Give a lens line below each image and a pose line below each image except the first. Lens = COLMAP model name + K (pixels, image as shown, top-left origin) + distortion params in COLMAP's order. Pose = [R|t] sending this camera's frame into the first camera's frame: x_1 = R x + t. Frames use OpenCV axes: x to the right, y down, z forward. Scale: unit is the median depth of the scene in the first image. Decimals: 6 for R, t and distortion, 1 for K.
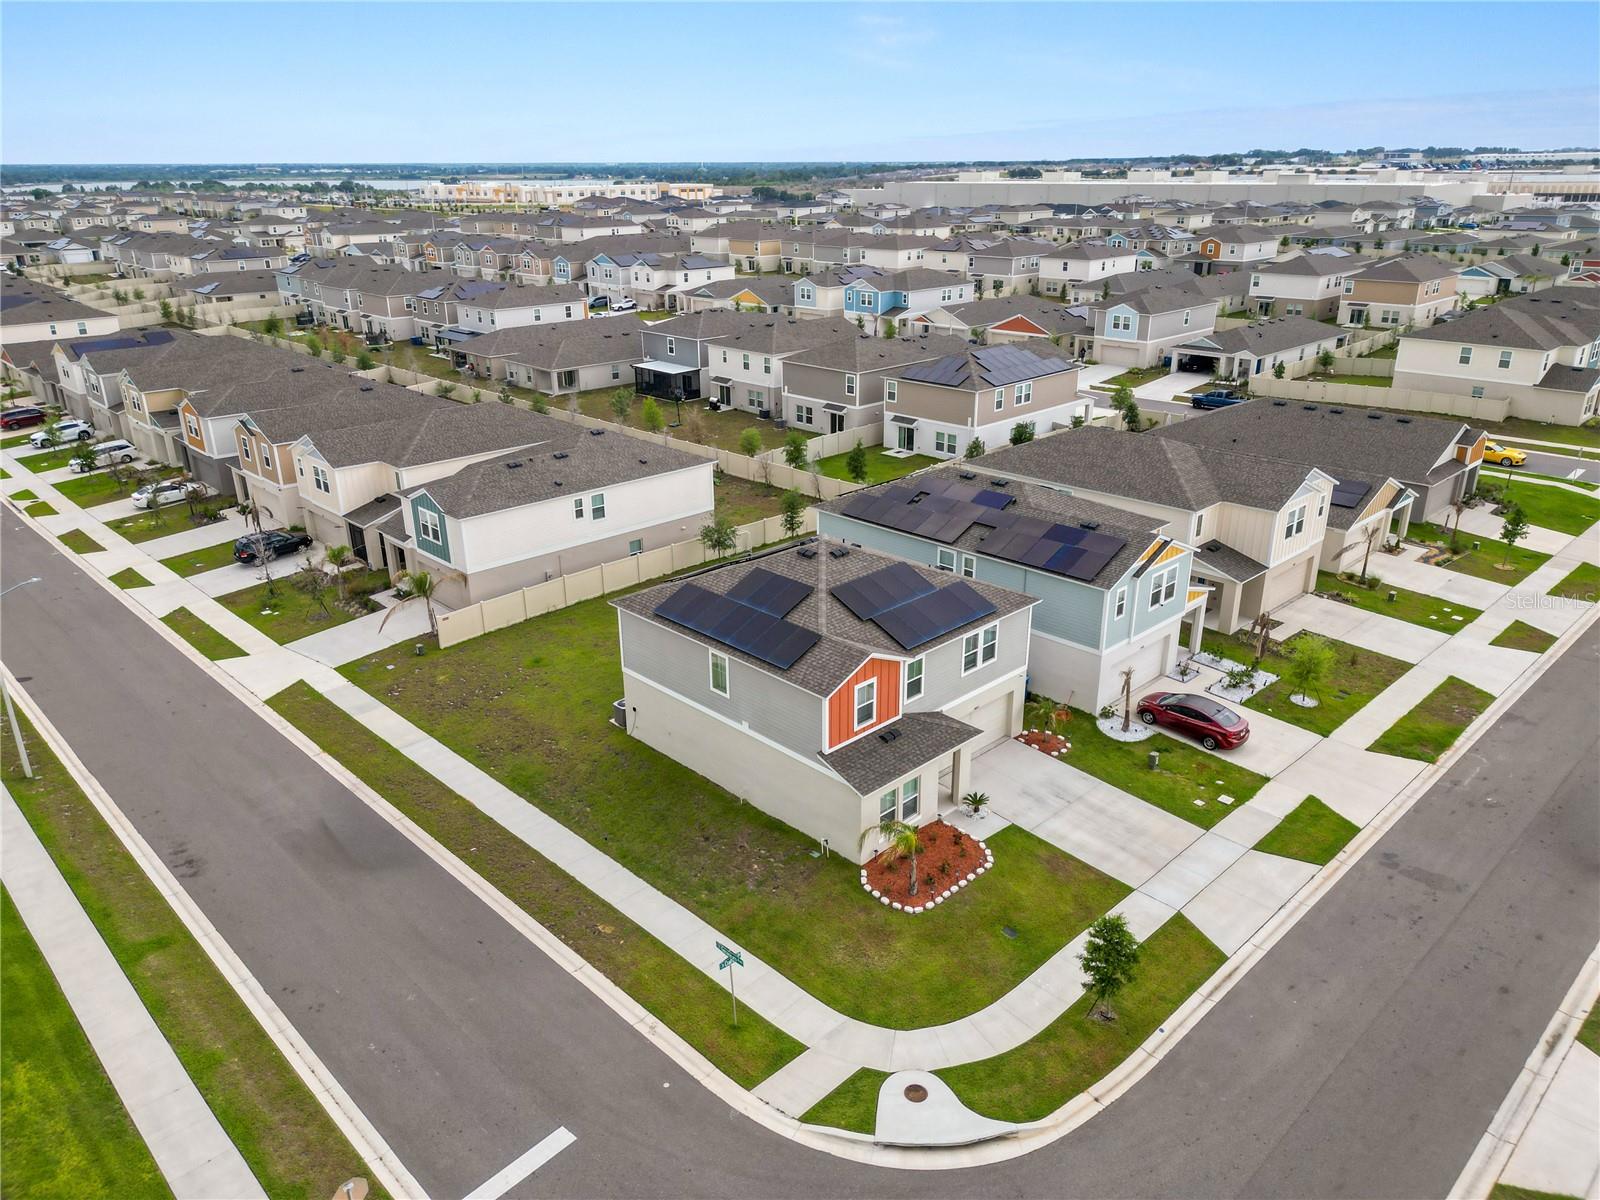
lens RADIAL K [[1113.9, 0, 799.7], [0, 1113.9, 607.4], [0, 0, 1]] dist [0.067565, -0.064601]
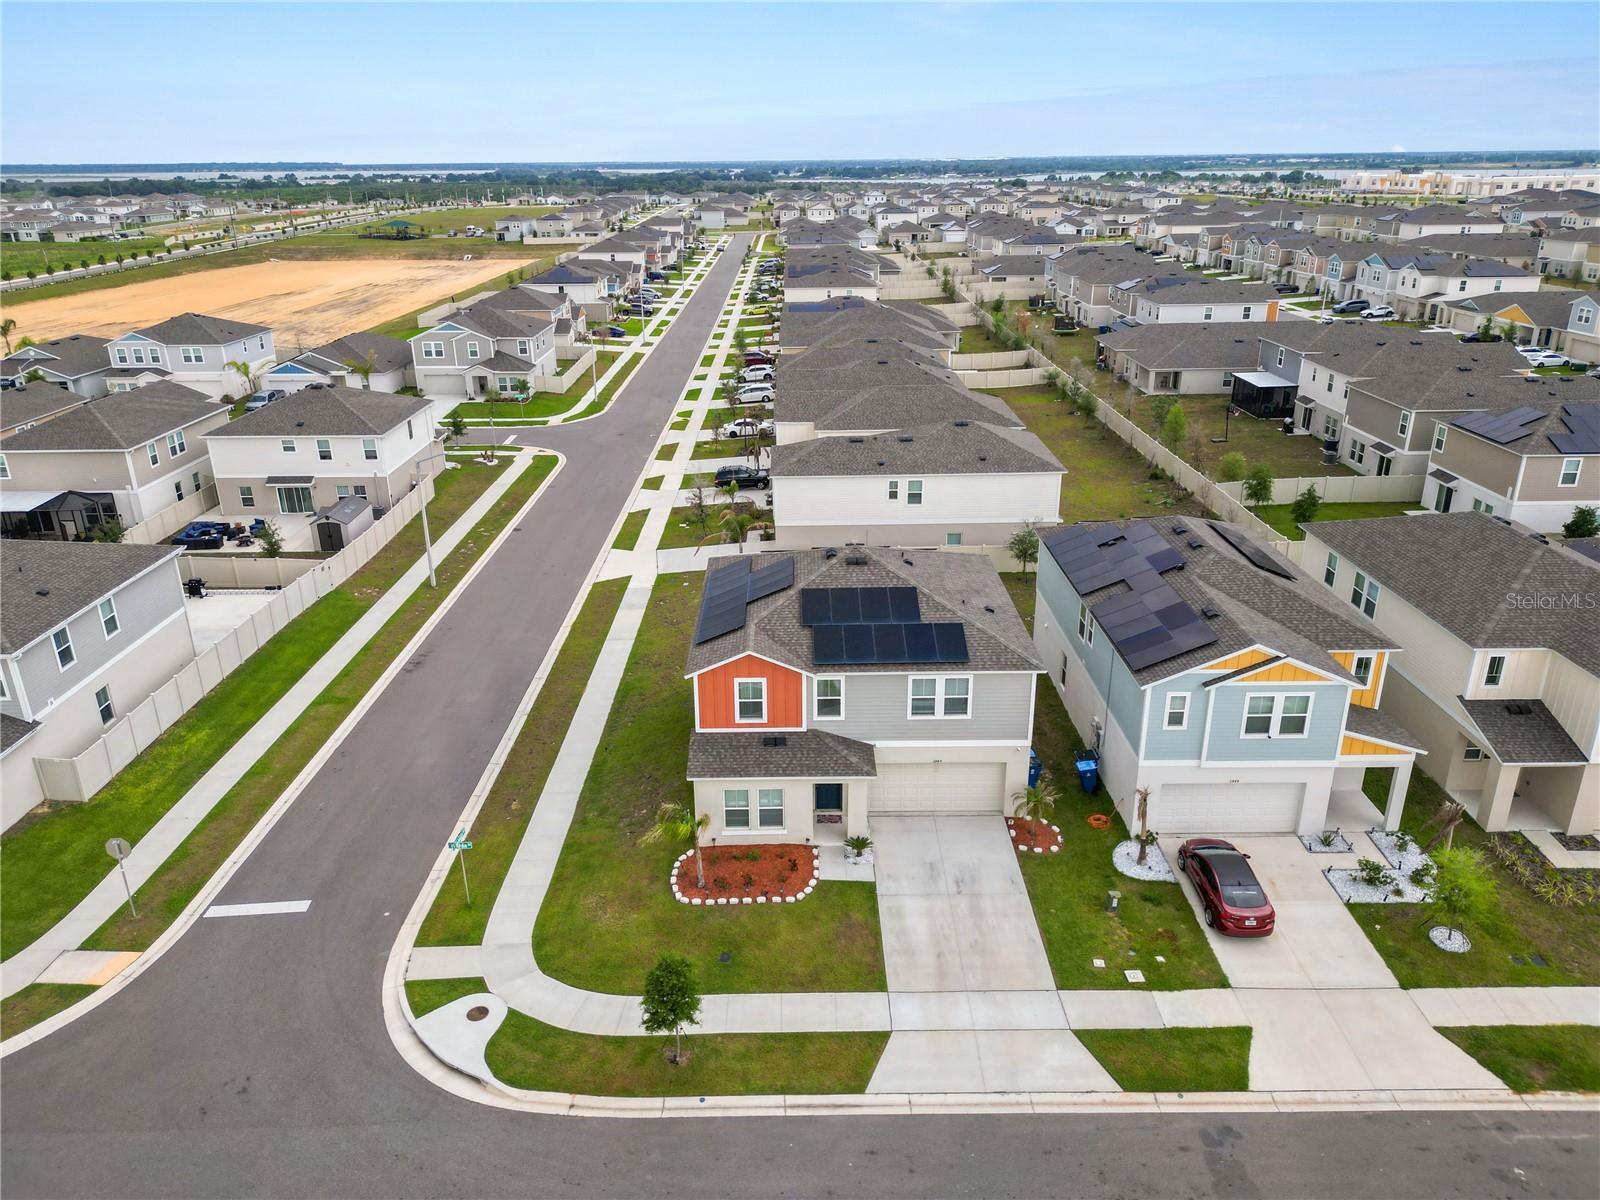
lens RADIAL K [[1113.9, 0, 800.8], [0, 1113.9, 604.2], [0, 0, 1]] dist [0.067565, -0.064601]
pose [[0.723274, 0.255152, -0.641695, 0.440471], [-0.251719, 0.962716, 0.099077, -0.066876], [0.643049, 0.089867, 0.760534, 0.155304]]
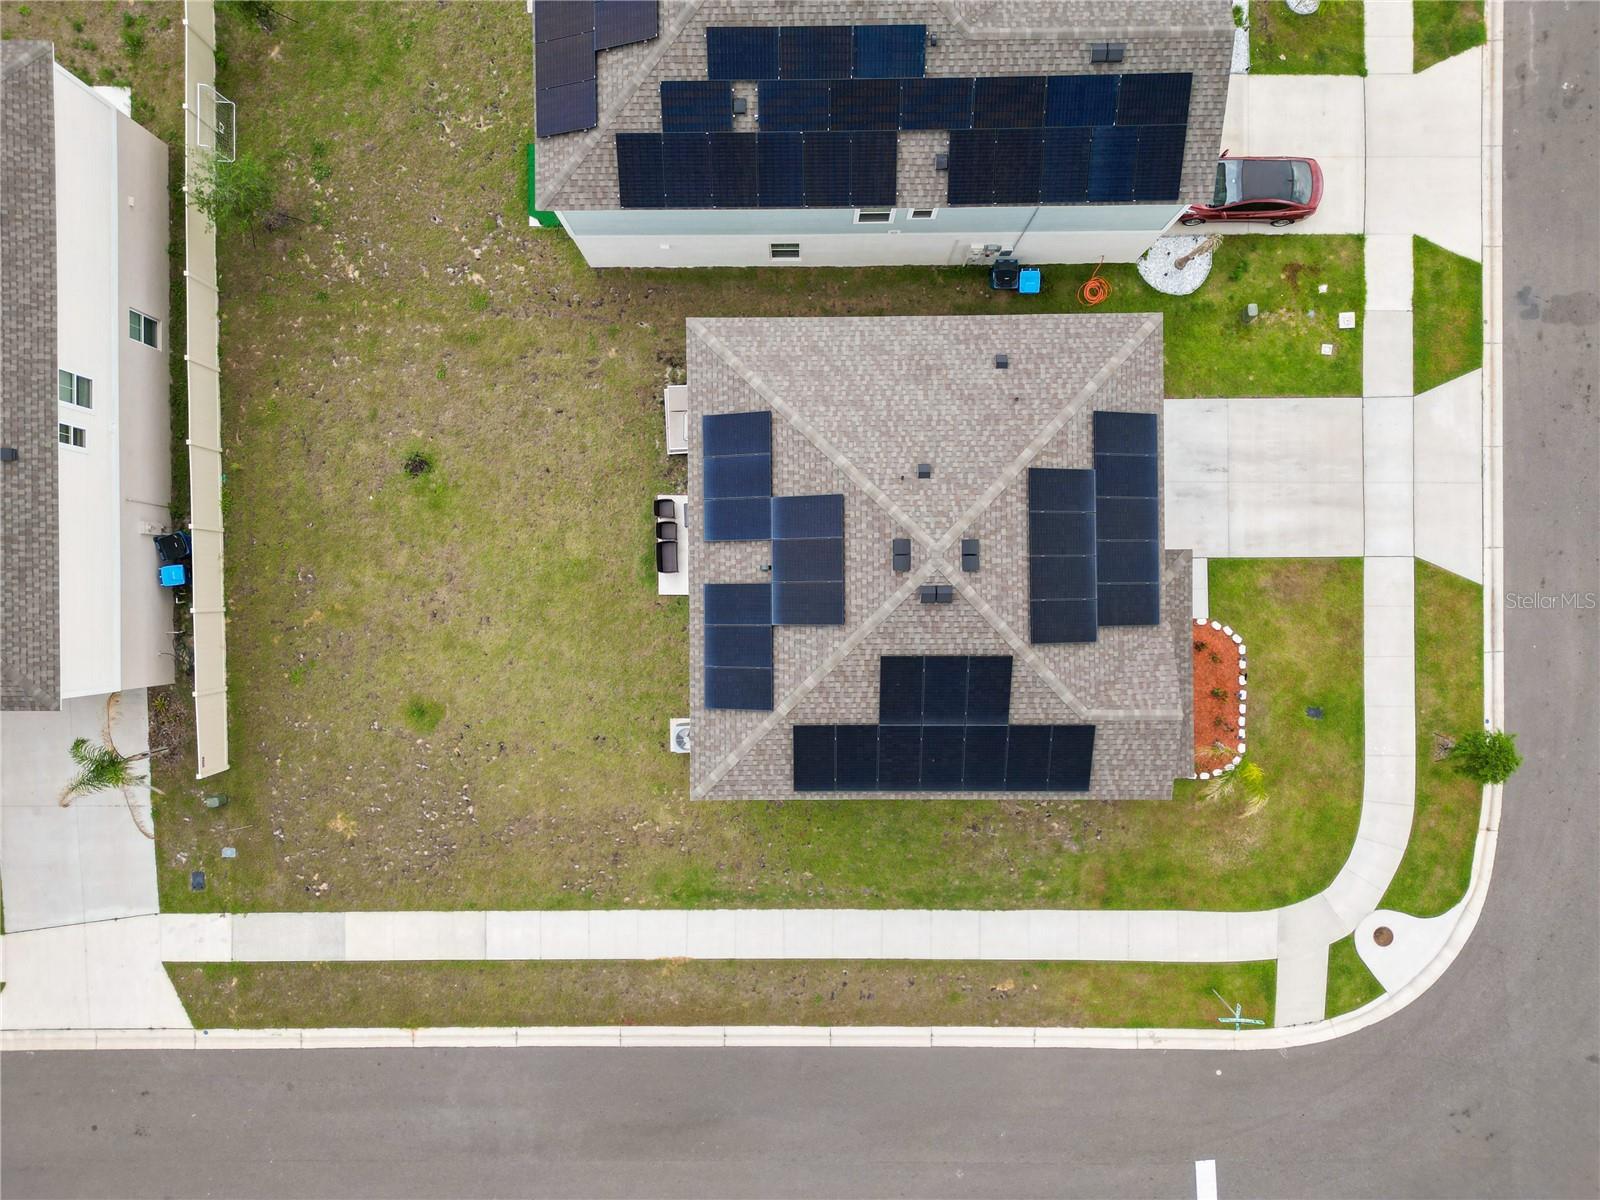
lens RADIAL K [[1113.9, 0, 797.9], [0, 1113.9, 597.4], [0, 0, 1]] dist [0.067565, -0.064601]
pose [[0.693049, -0.720831, 0.009284, -0.036994], [0.262203, 0.264051, 0.928185, -0.441276], [-0.671516, -0.640843, 0.372004, 0.565299]]
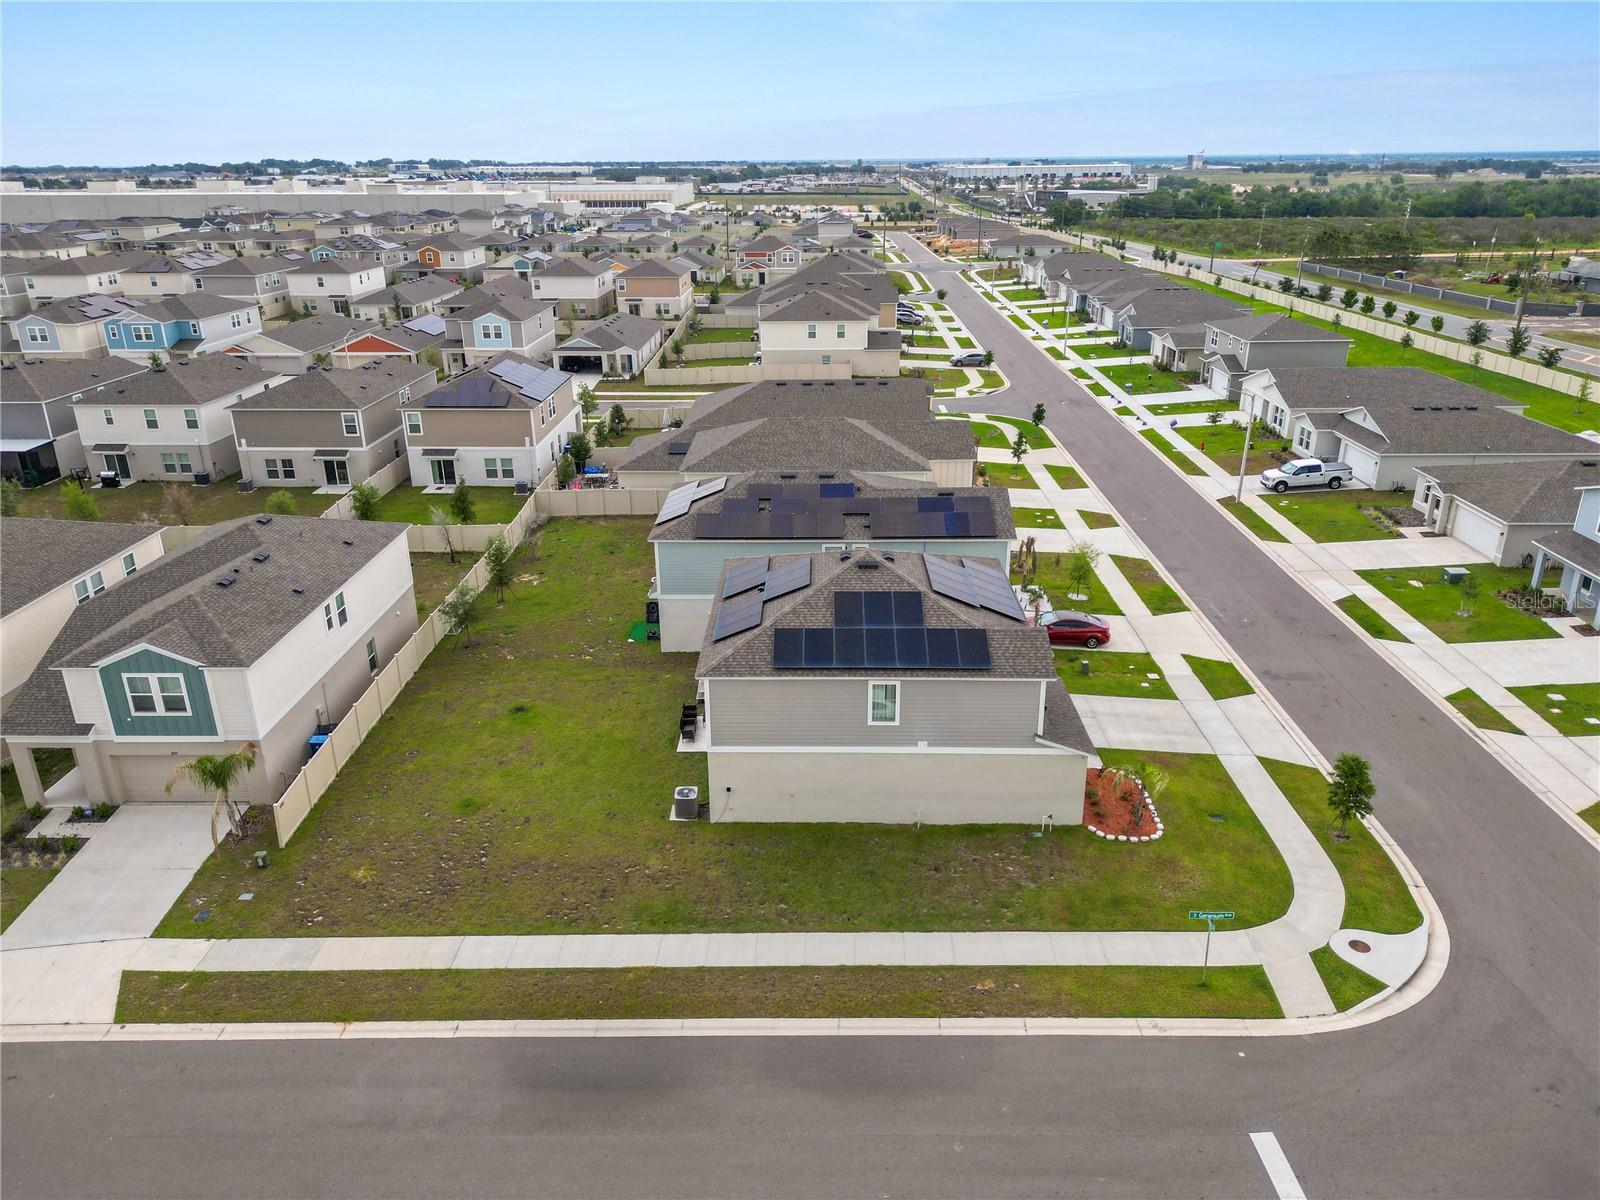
lens RADIAL K [[1113.9, 0, 798.1], [0, 1113.9, 600.4], [0, 0, 1]] dist [0.067565, -0.064601]
pose [[0.712175, -0.253182, 0.654756, -0.471741], [0.261887, 0.961186, 0.086820, -0.082295], [-0.651323, 0.109641, 0.750837, 0.213281]]
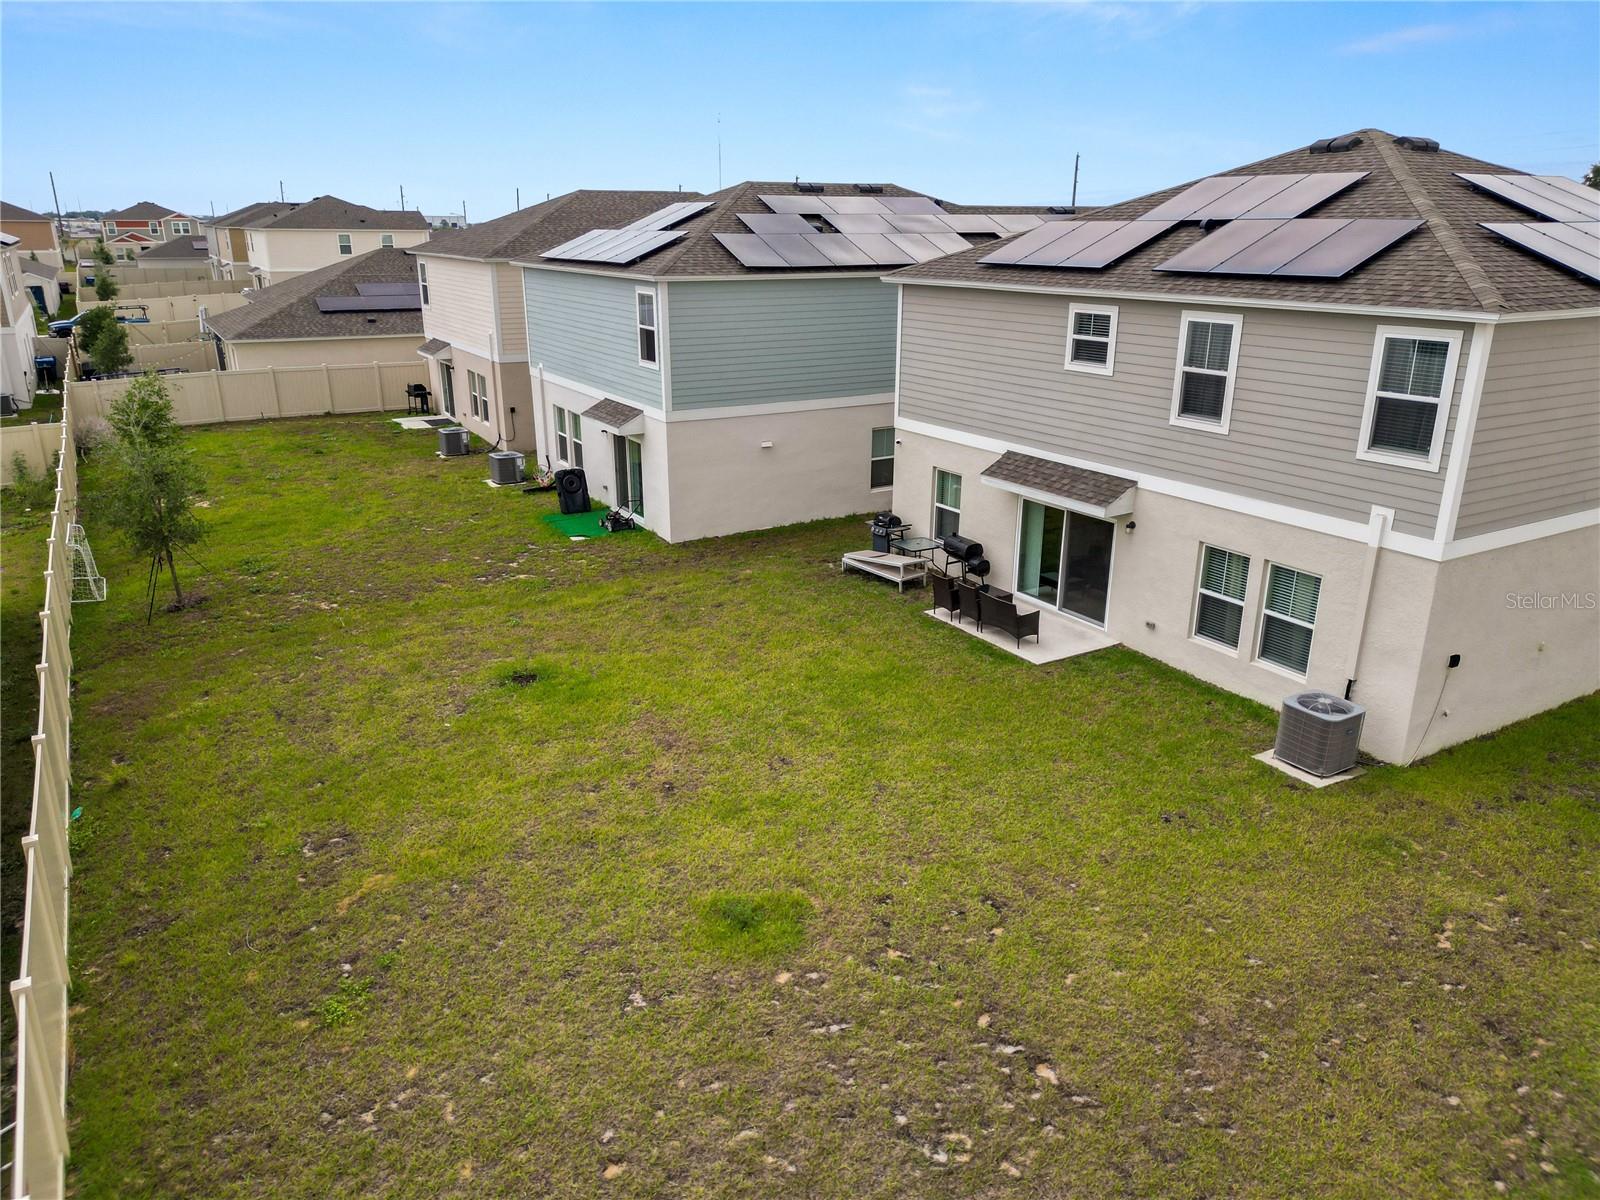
lens RADIAL K [[1113.9, 0, 800.4], [0, 1113.9, 602.7], [0, 0, 1]] dist [0.067565, -0.064601]
pose [[0.232341, -0.302269, 0.924473, -0.361779], [0.353885, 0.911610, 0.209124, -0.044492], [-0.905971, 0.278570, 0.318773, 0.777277]]
